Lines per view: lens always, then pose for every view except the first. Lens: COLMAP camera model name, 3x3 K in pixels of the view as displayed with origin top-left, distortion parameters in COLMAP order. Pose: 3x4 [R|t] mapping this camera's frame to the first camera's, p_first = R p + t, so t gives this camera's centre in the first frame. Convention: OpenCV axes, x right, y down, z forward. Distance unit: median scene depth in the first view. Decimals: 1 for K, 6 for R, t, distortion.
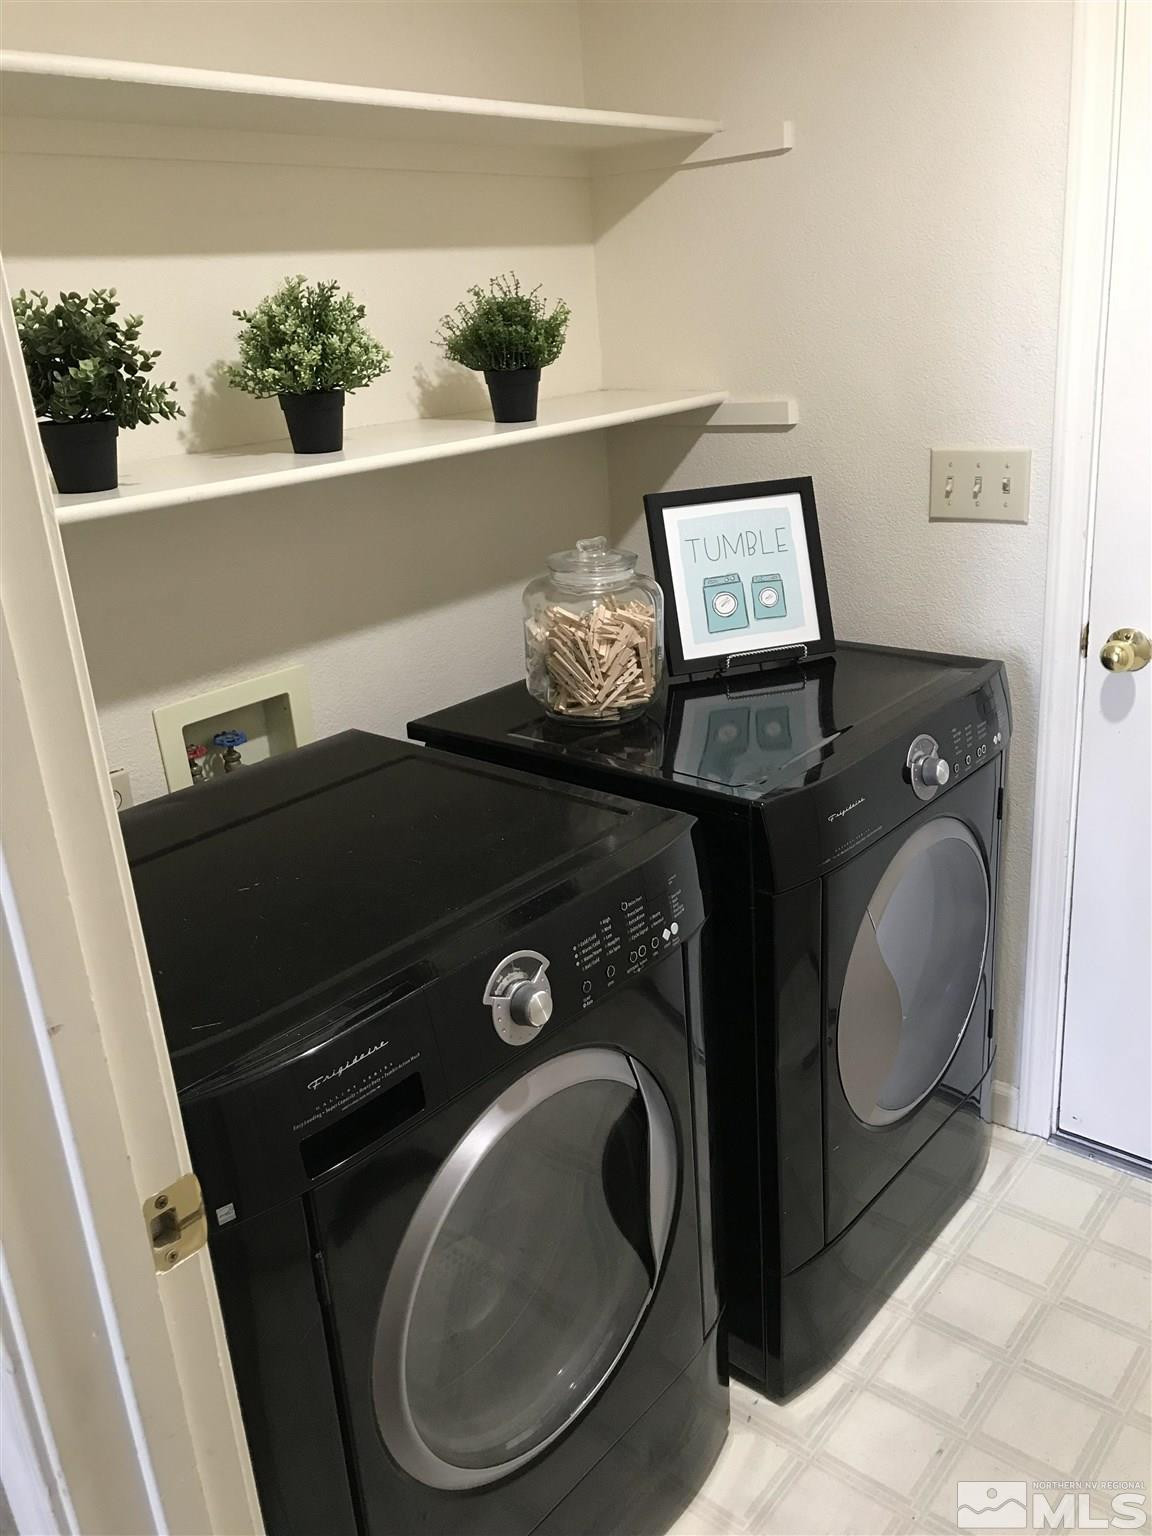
lens RADIAL K [[1248.0, 0, 577.7], [0, 1248.0, 765.1], [0, 0, 1]] dist [0.084611, -0.416534]
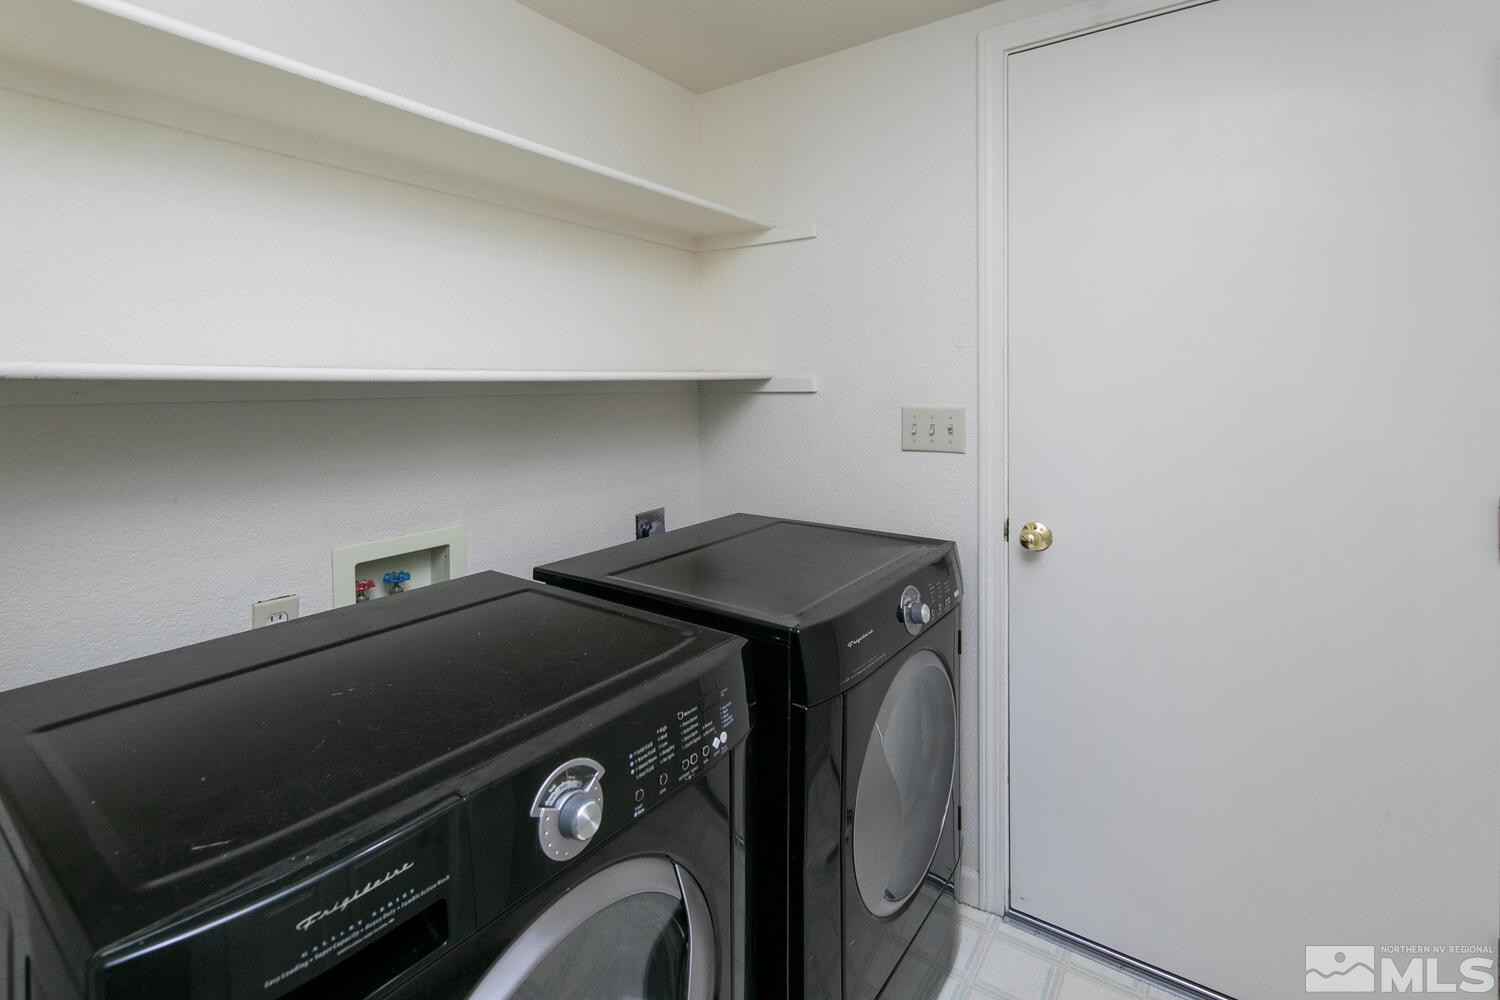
lens RADIAL K [[698.3, 0, 777.0], [0, 698.3, 399.1], [0, 0, 1]] dist [-0.013590, 0.000600]
pose [[0.990061, 0.069596, 0.122213, 0.024158], [-0.027220, 0.947370, -0.318981, 0.035606], [-0.137981, 0.312484, 0.939848, 0.269609]]
